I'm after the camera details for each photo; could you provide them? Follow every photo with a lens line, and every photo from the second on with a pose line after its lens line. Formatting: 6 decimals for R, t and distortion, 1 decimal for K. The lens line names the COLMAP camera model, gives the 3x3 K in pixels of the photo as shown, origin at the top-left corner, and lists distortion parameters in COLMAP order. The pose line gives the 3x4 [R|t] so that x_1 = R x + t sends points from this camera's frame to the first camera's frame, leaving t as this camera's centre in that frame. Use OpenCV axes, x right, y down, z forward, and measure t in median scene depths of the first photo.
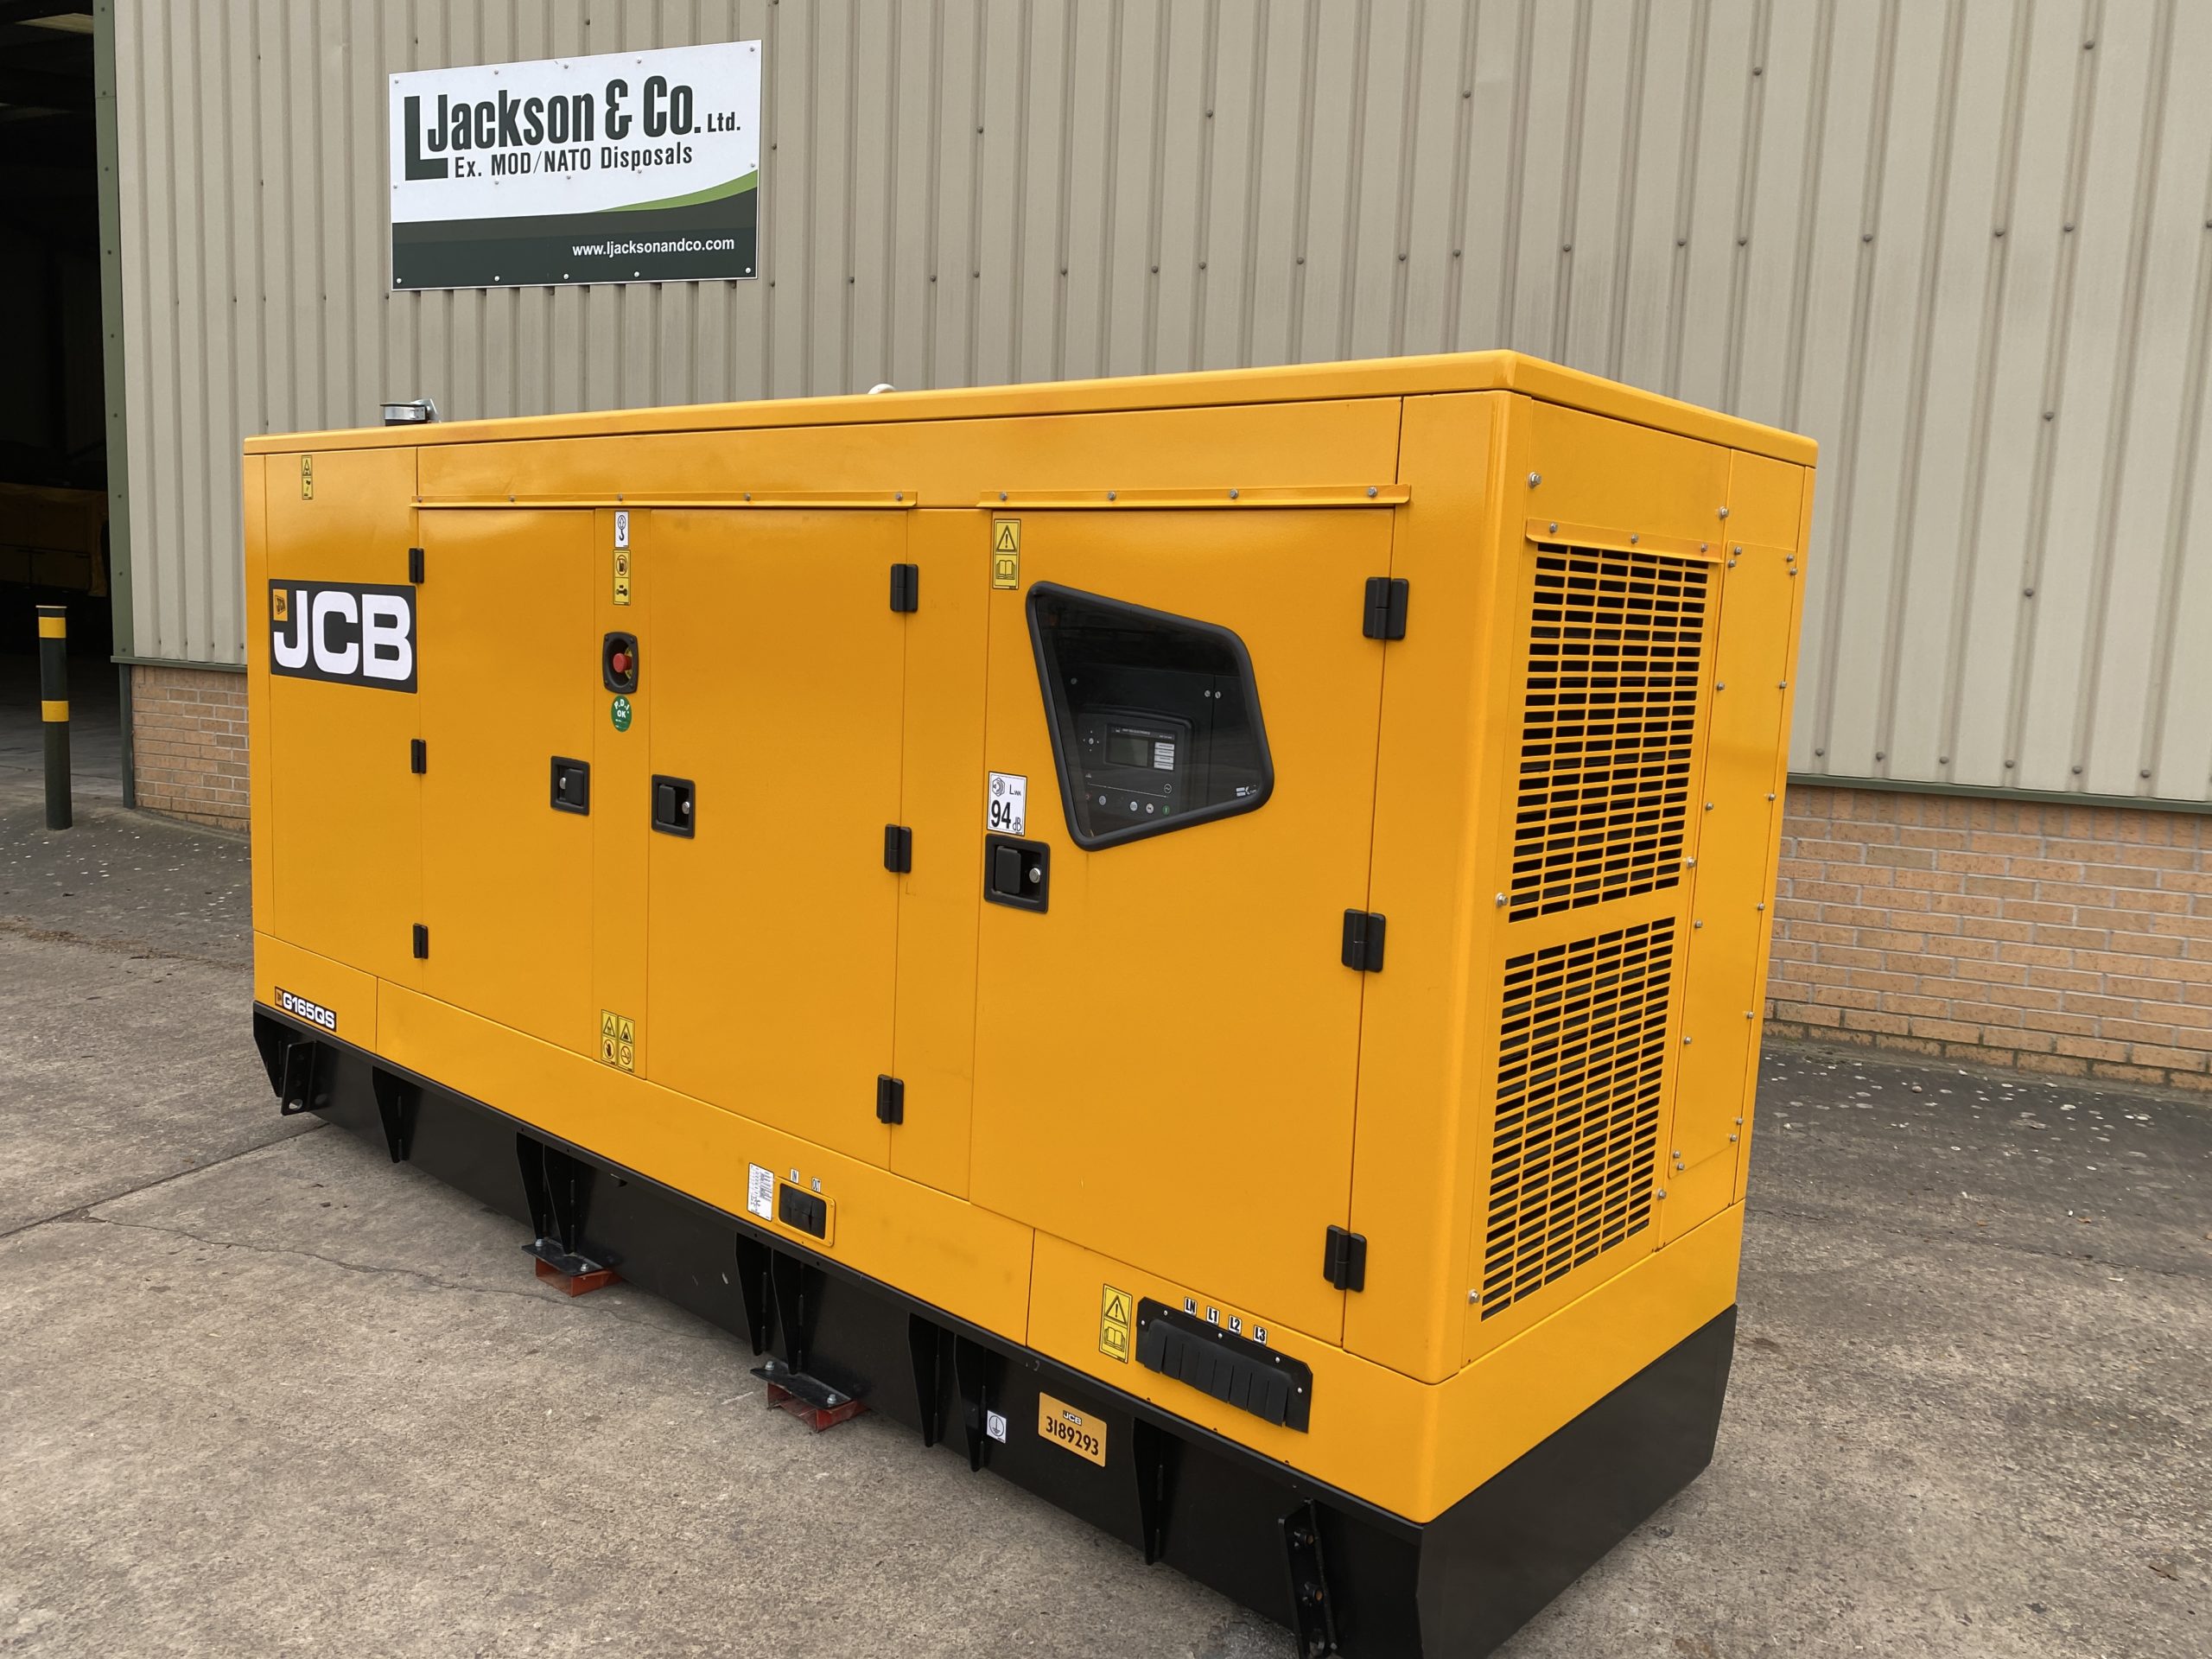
lens RADIAL K [[1686.7, 0, 1106.0], [0, 1686.7, 829.5], [0, 0, 1]] dist [0.010488, 0.014681]
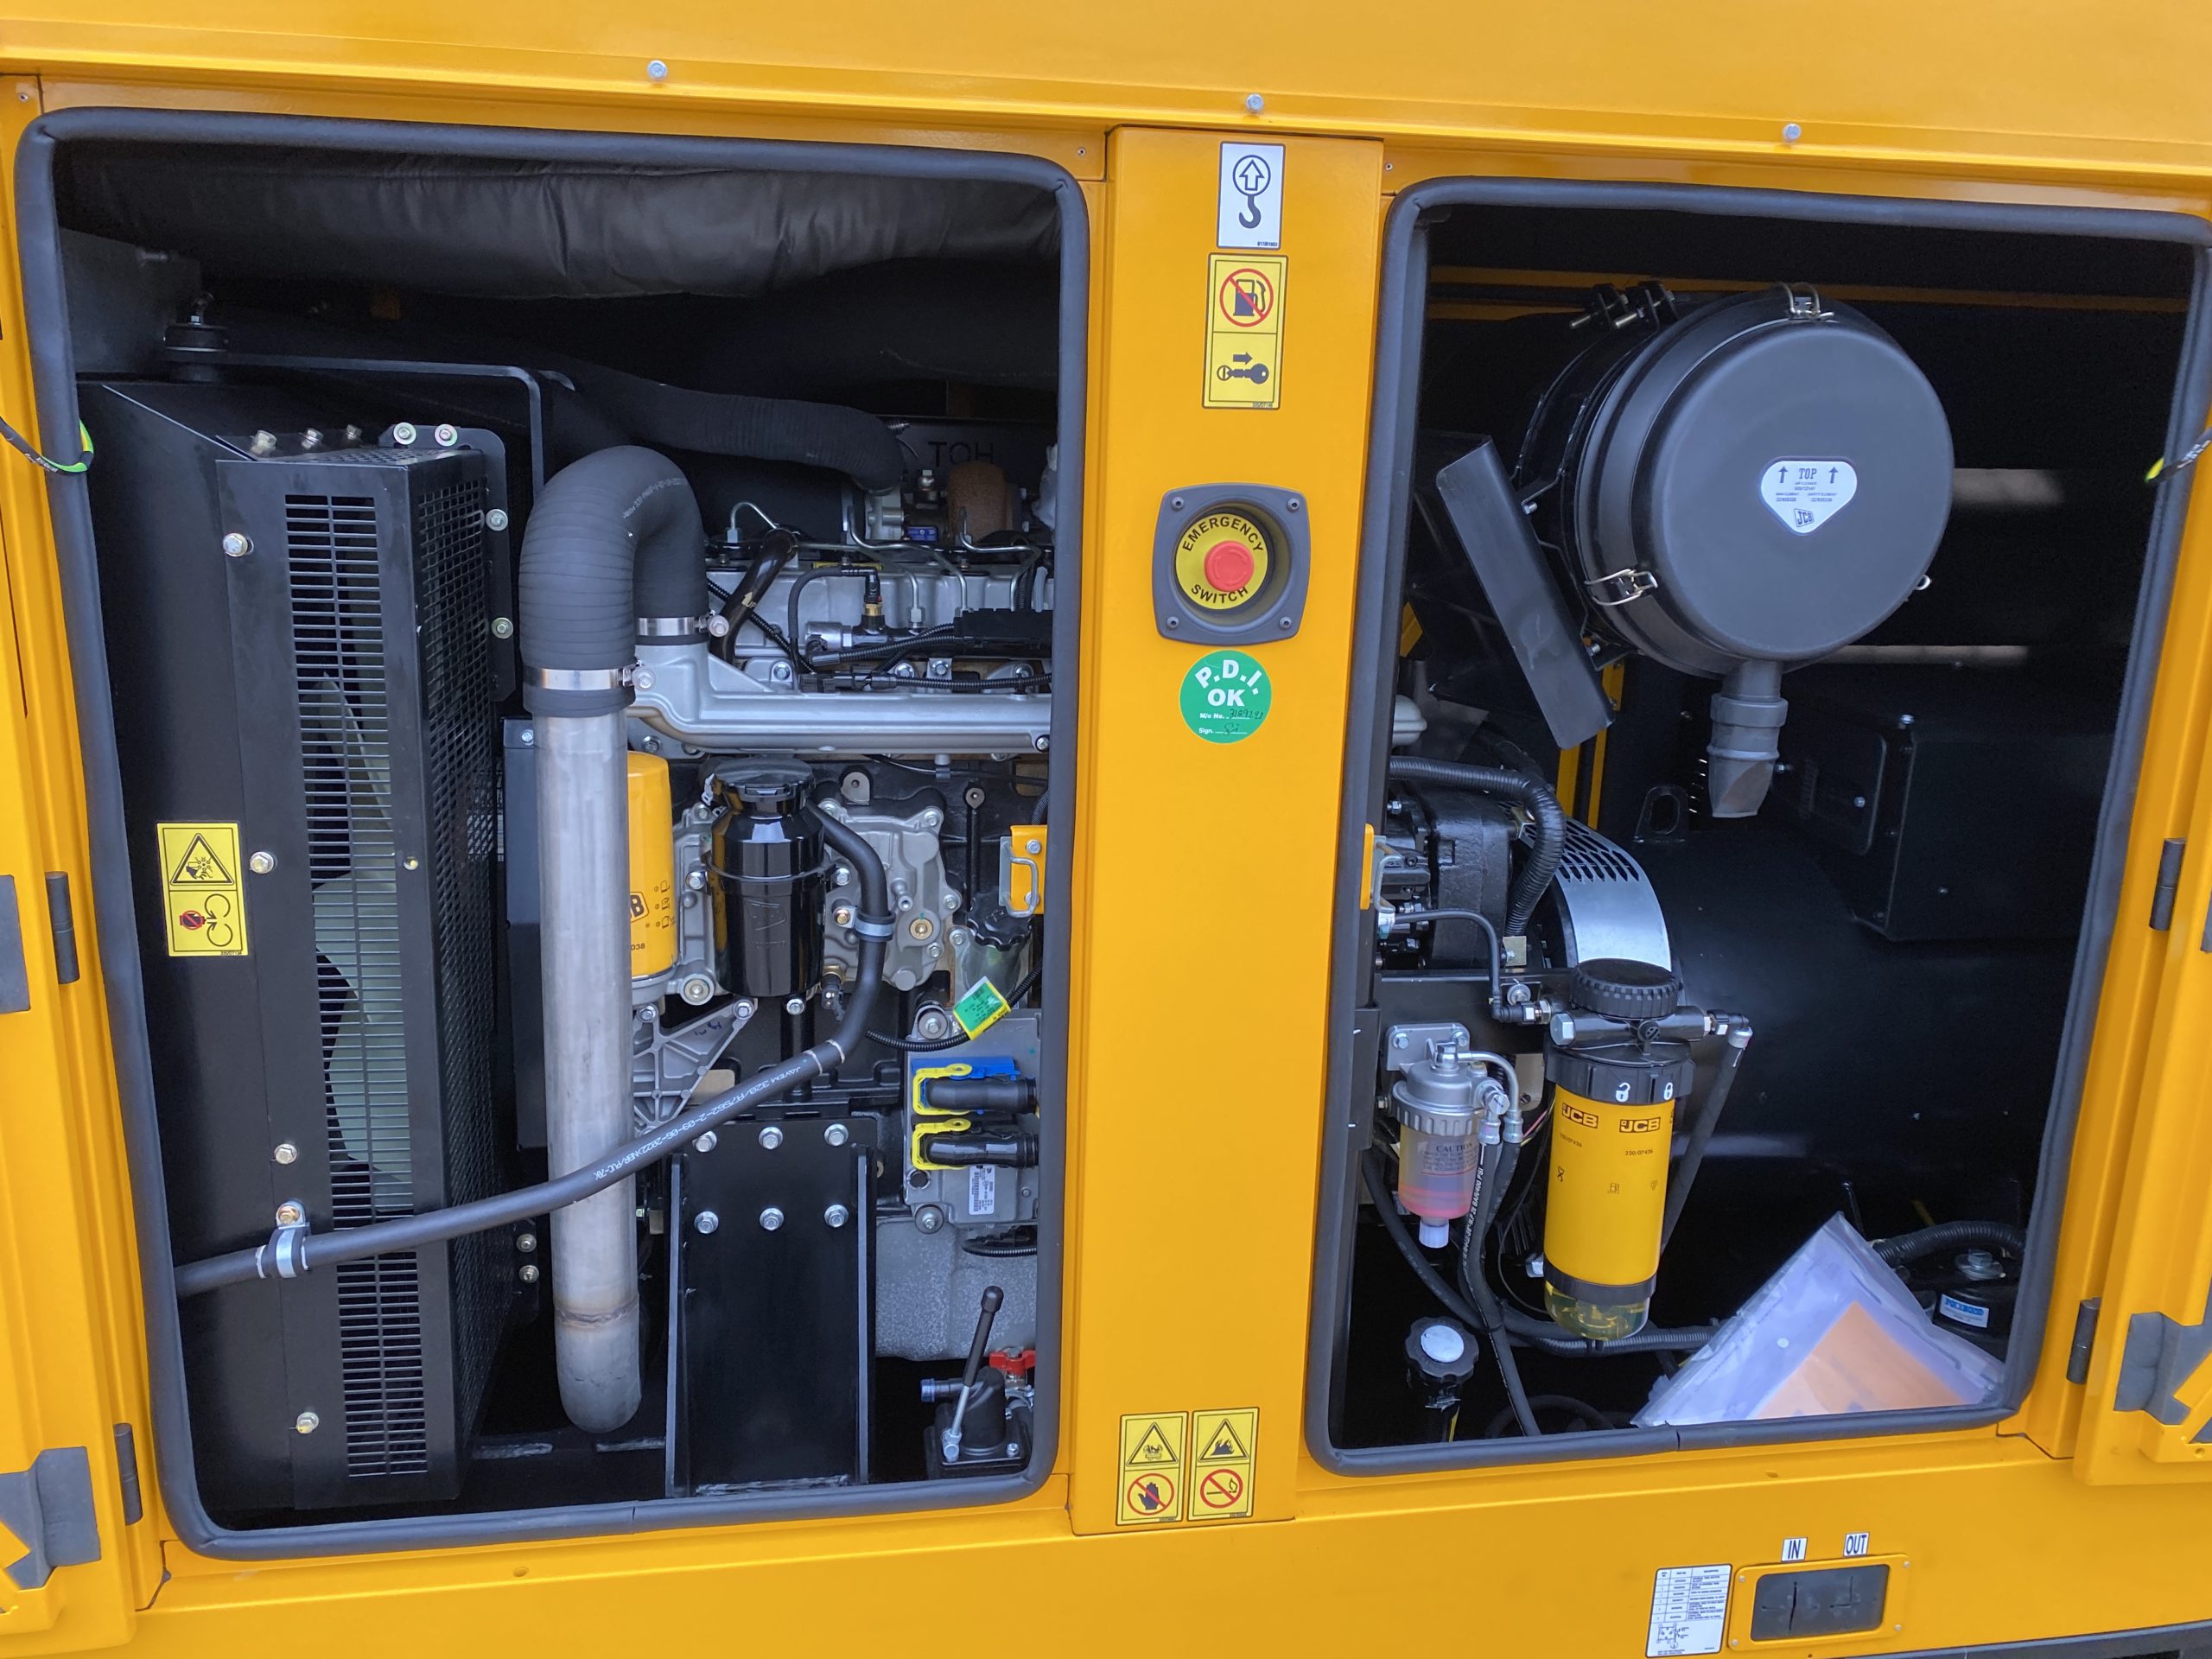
lens RADIAL K [[1686.7, 0, 1106.0], [0, 1686.7, 829.5], [0, 0, 1]] dist [0.010488, 0.014681]
pose [[0.633500, -0.214566, 0.743397, -0.594155], [0.103548, 0.975648, 0.193360, -0.116001], [-0.766782, -0.045516, 0.640291, 0.770118]]
